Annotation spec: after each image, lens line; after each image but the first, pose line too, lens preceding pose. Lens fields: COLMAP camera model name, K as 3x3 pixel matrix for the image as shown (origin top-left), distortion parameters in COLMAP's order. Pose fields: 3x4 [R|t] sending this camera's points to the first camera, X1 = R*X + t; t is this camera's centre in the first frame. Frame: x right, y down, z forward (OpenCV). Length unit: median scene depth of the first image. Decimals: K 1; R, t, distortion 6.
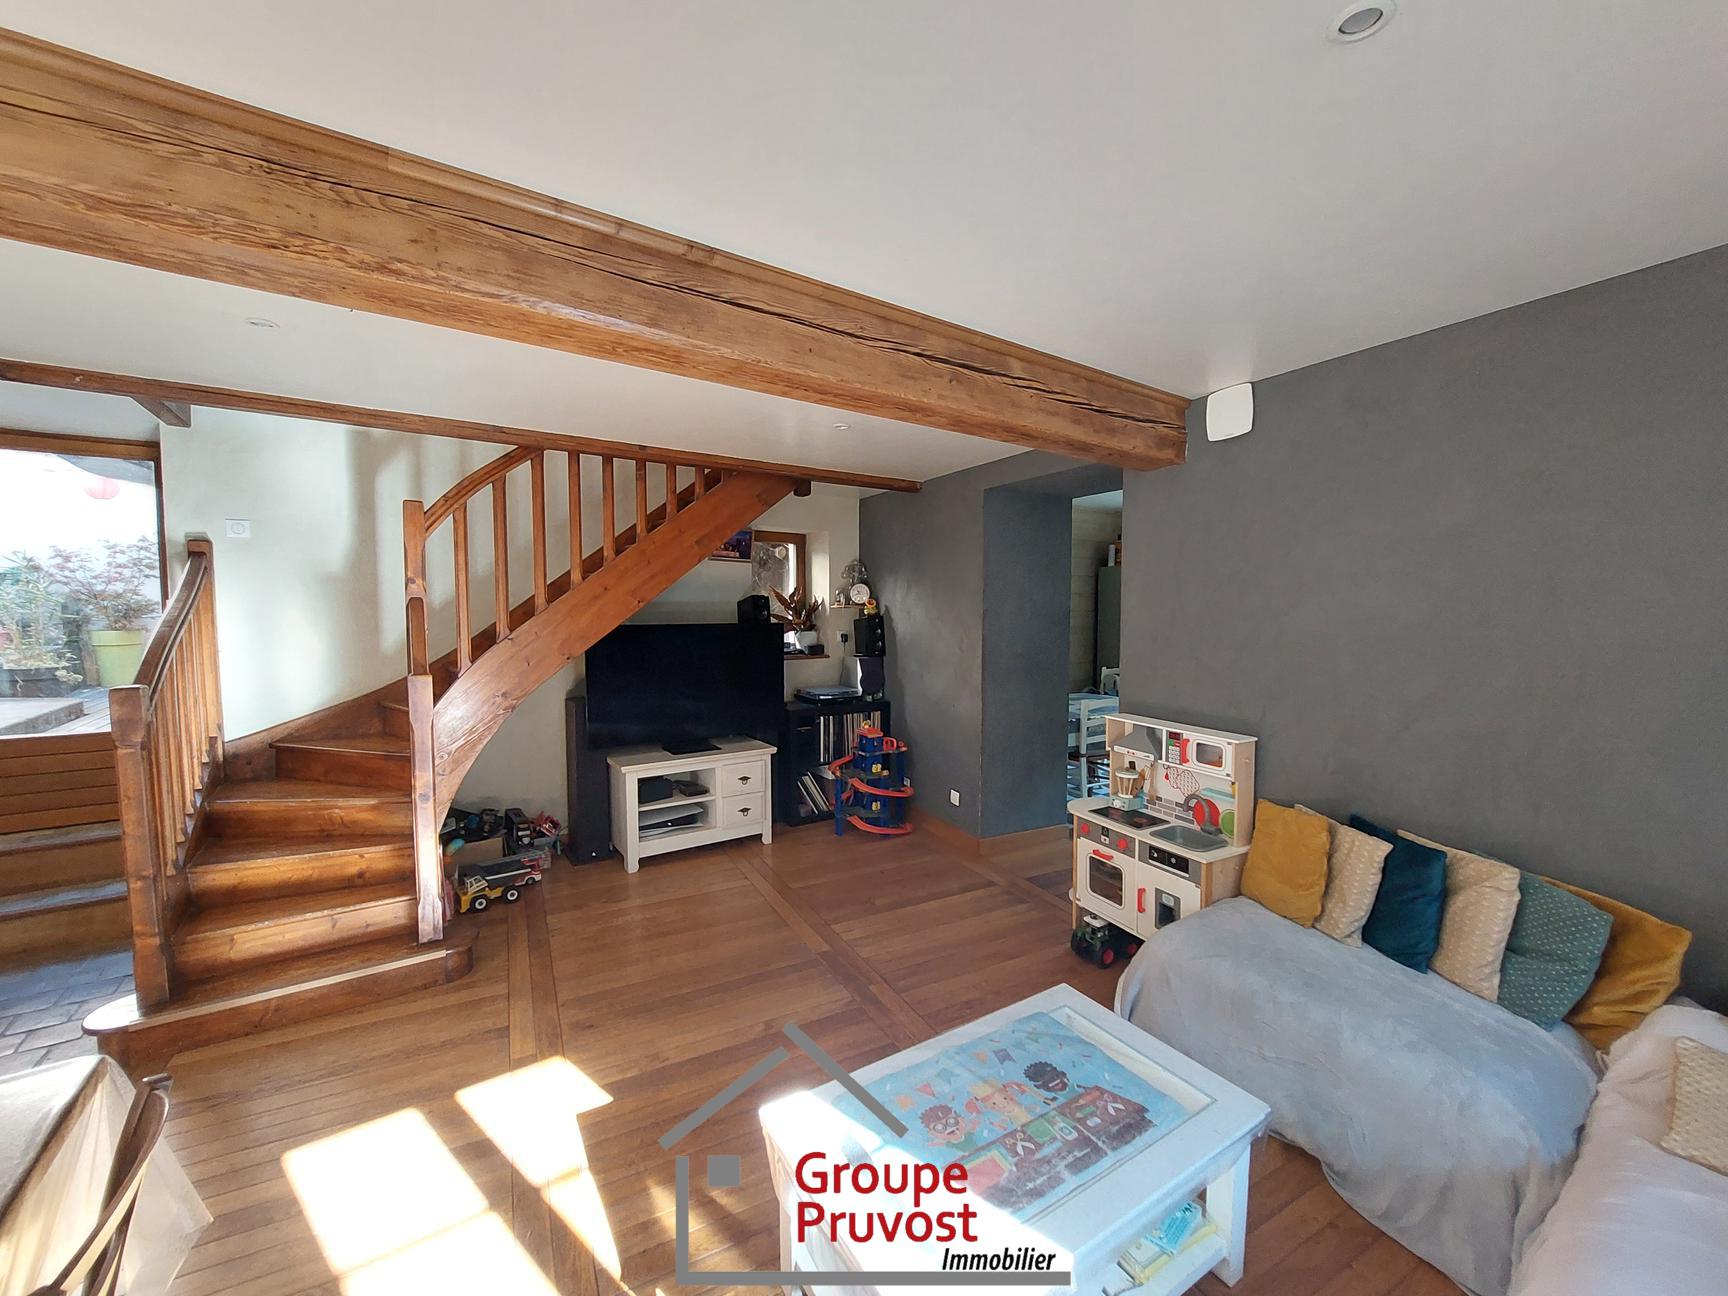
lens RADIAL K [[687.5, 0, 873.0], [0, 687.5, 645.5], [0, 0, 1]] dist [-0.013473, 0.000084]
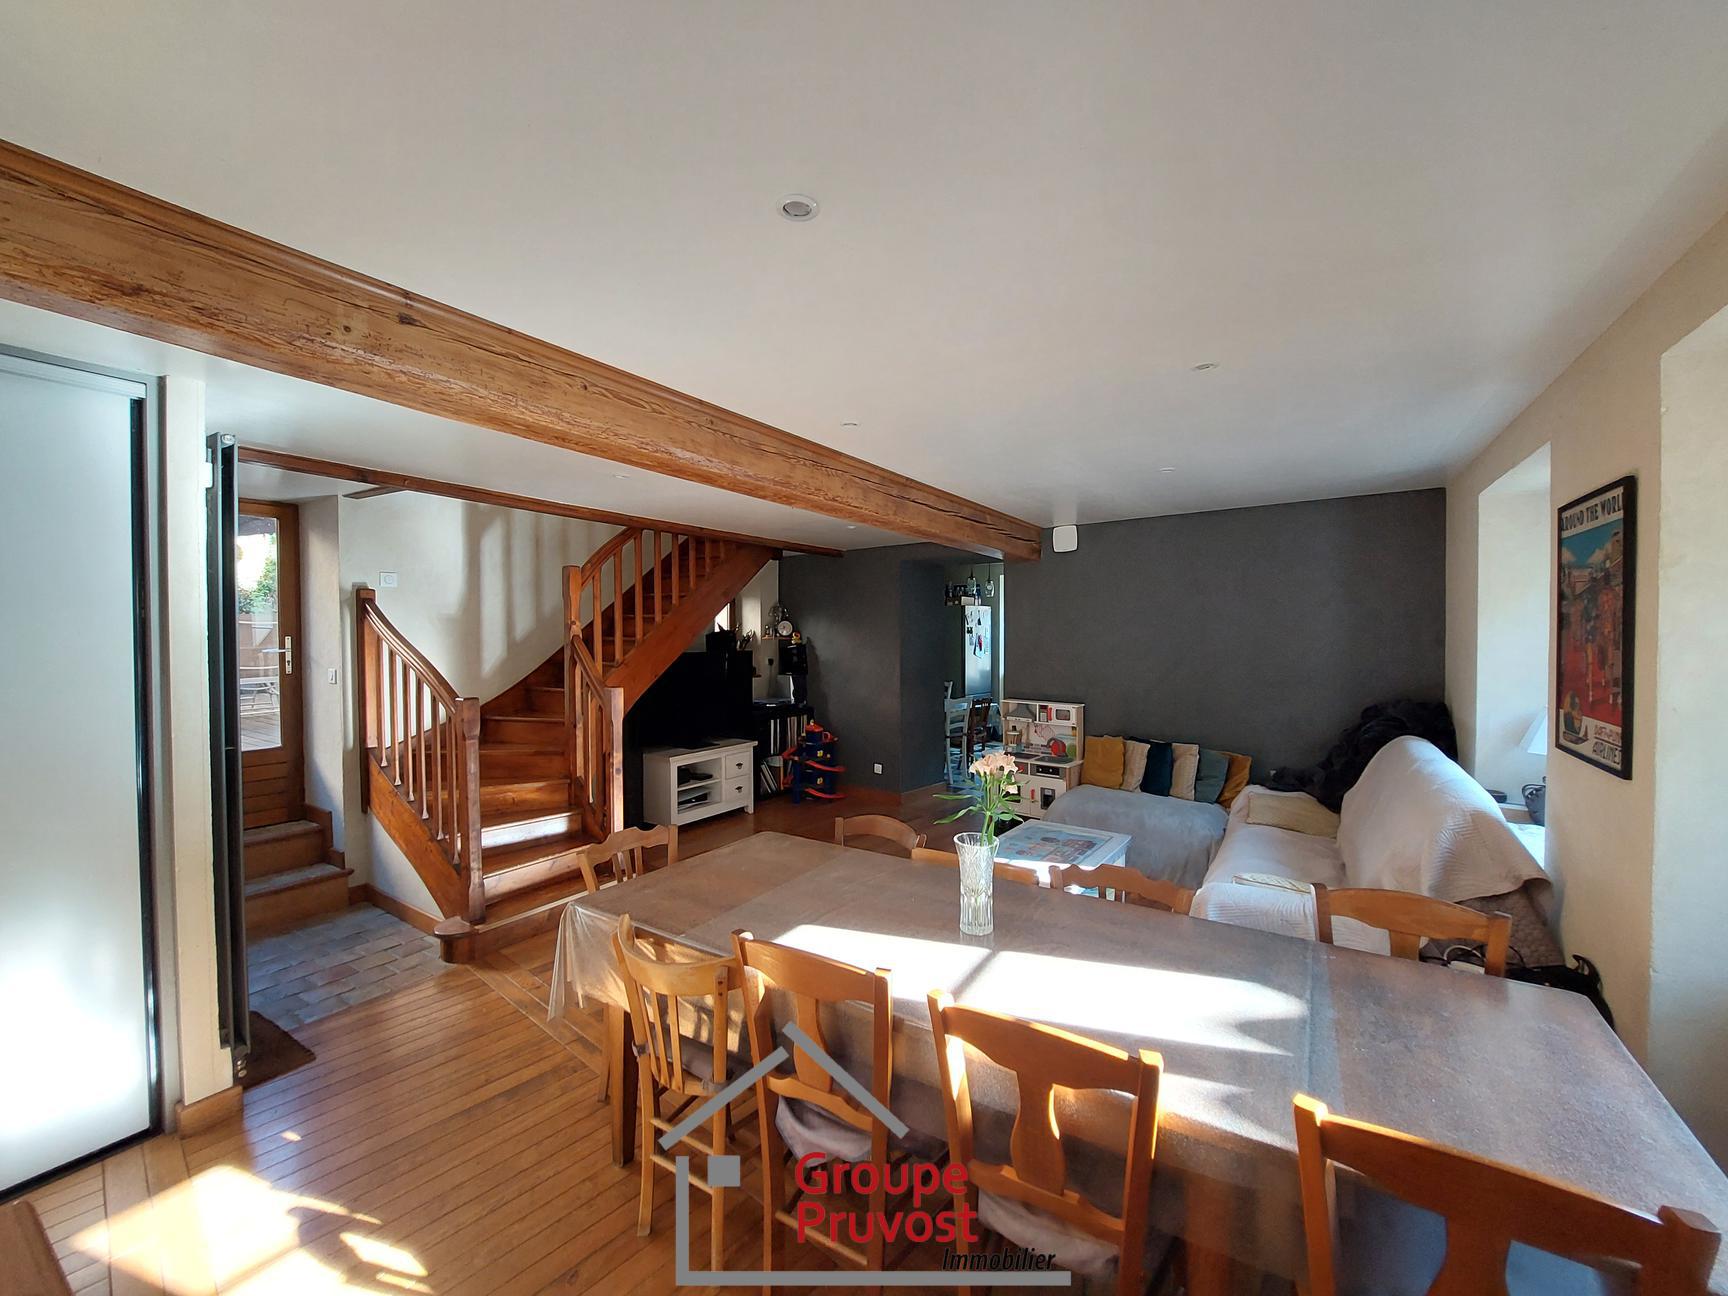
lens RADIAL K [[687.5, 0, 862.3], [0, 687.5, 650.9], [0, 0, 1]] dist [-0.013473, 0.000084]
pose [[0.934214, -0.014930, 0.356400, -0.633940], [0.026277, 0.999290, -0.027016, 0.015126], [-0.355744, 0.034604, 0.933943, -0.534171]]
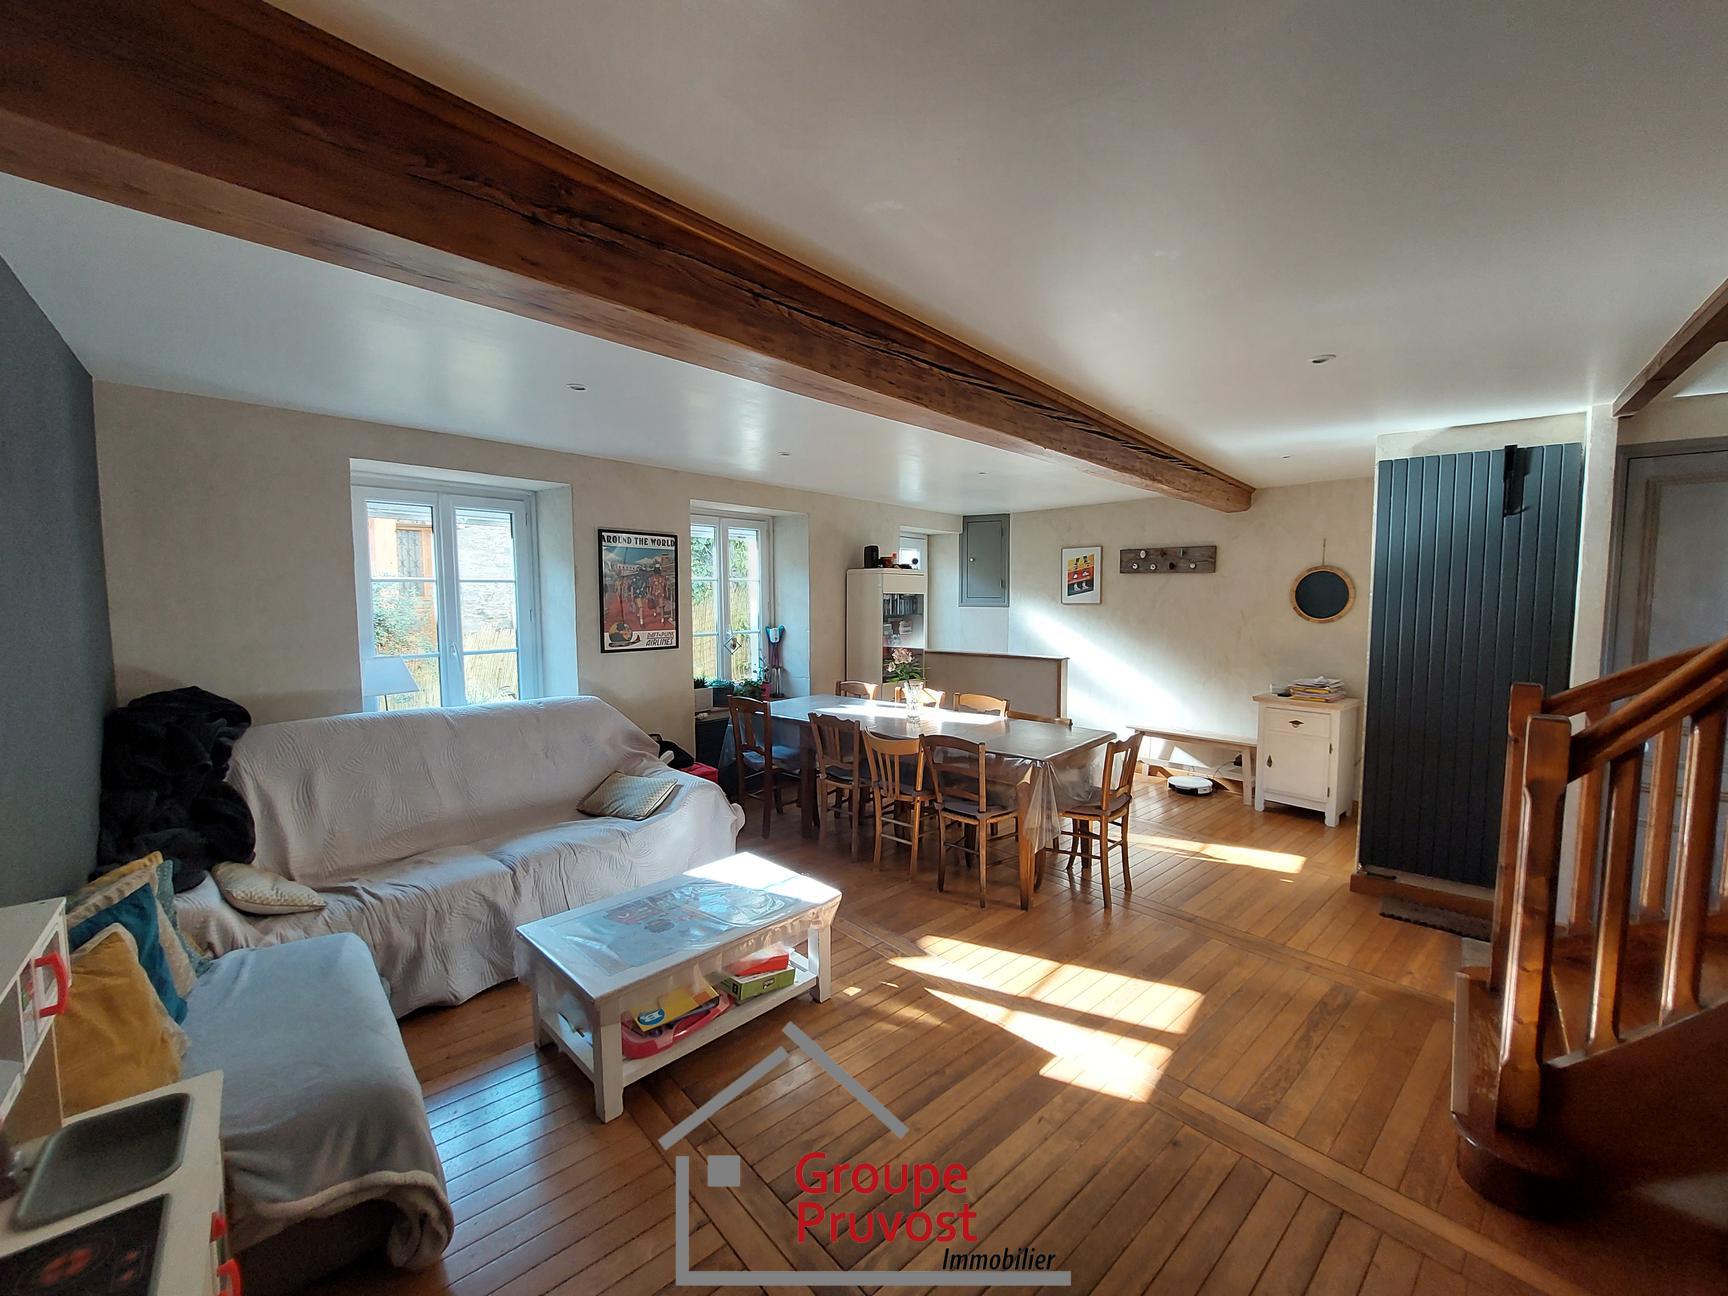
lens RADIAL K [[687.5, 0, 865.6], [0, 687.5, 651.2], [0, 0, 1]] dist [-0.013473, 0.000084]
pose [[-0.980148, 0.014973, -0.197699, 0.054149], [-0.009002, 0.992755, 0.119820, -0.068044], [0.198061, 0.119221, -0.972912, 1.310402]]
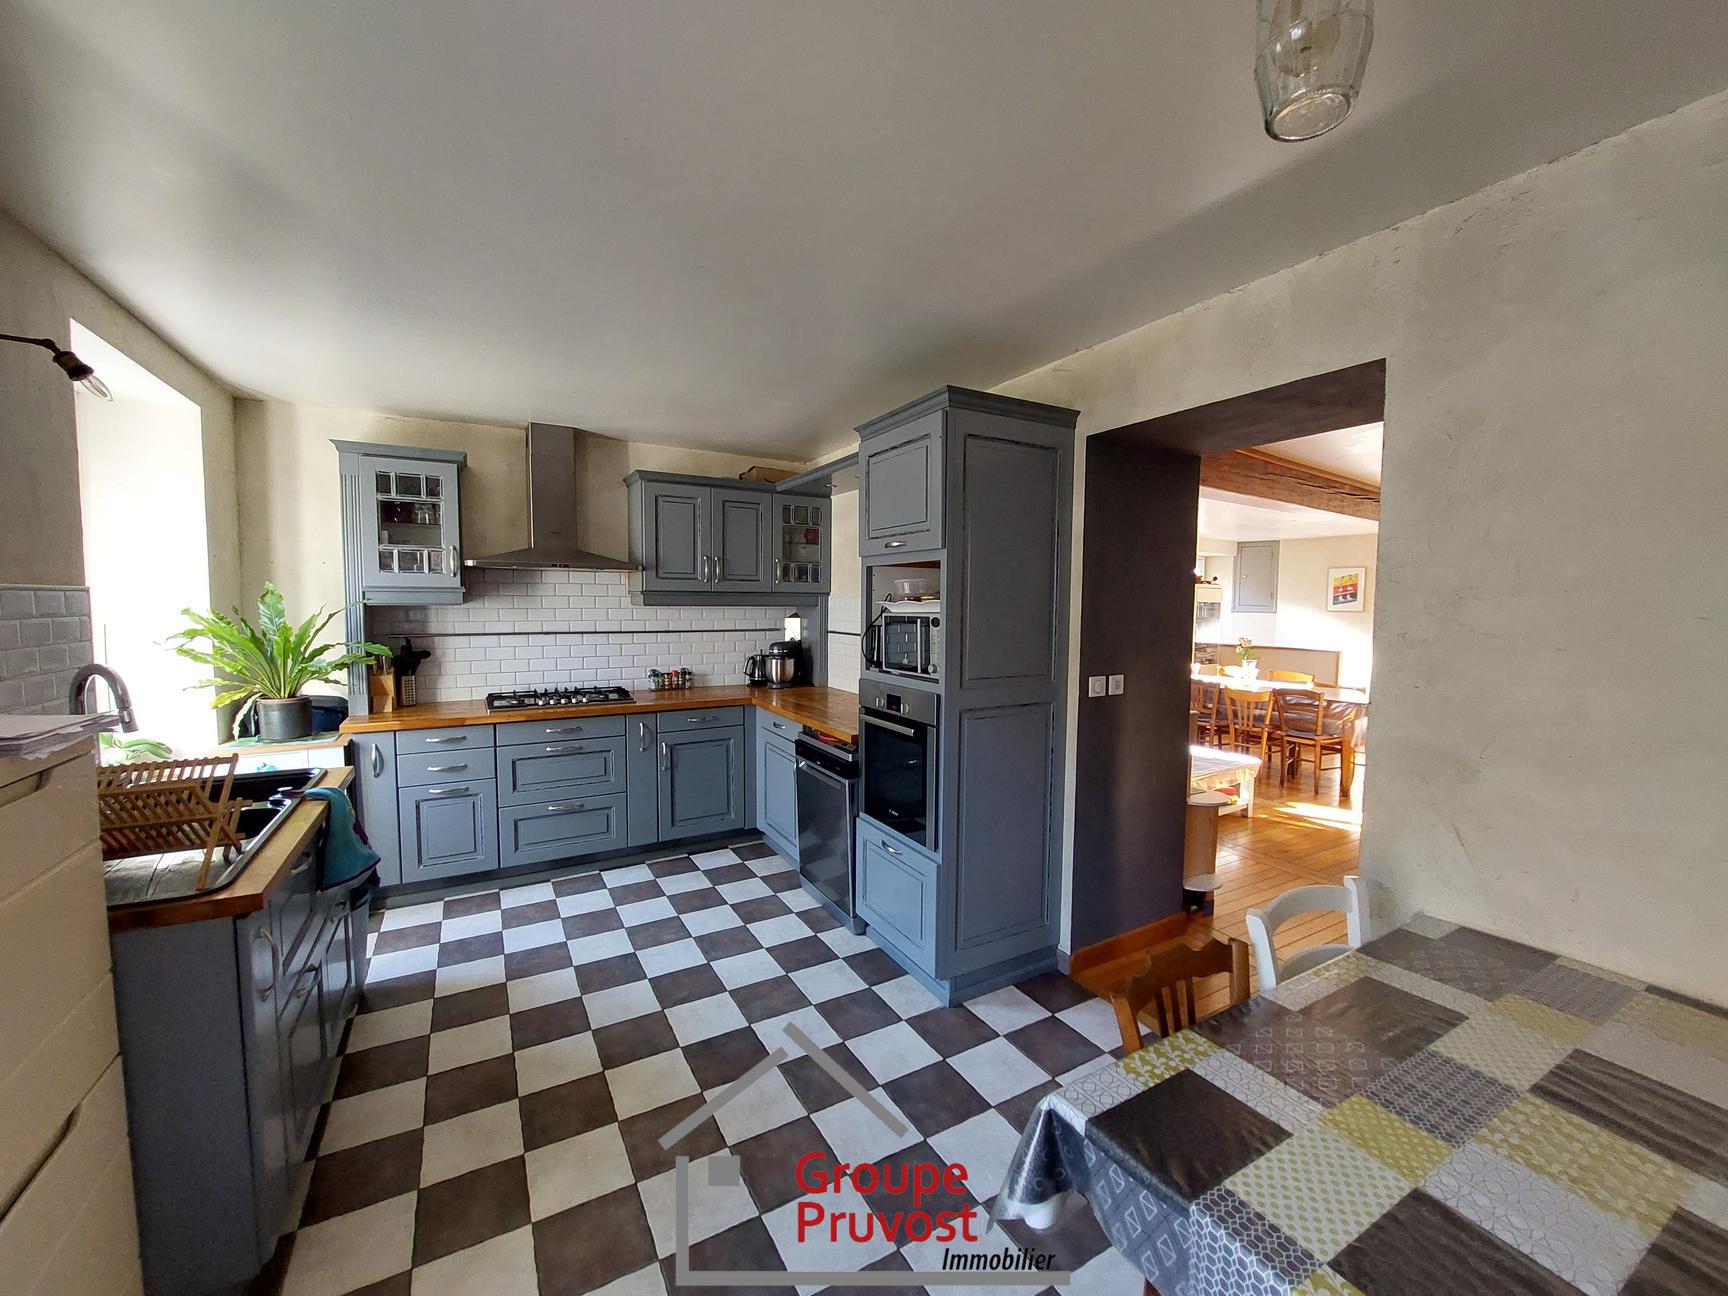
lens RADIAL K [[687.5, 0, 859.7], [0, 687.5, 652.6], [0, 0, 1]] dist [-0.013473, 0.000084]
pose [[-0.999699, -0.013092, 0.020758, 0.851197], [-0.010433, 0.992302, 0.123405, -0.116915], [-0.022214, 0.123152, -0.992139, 2.122402]]
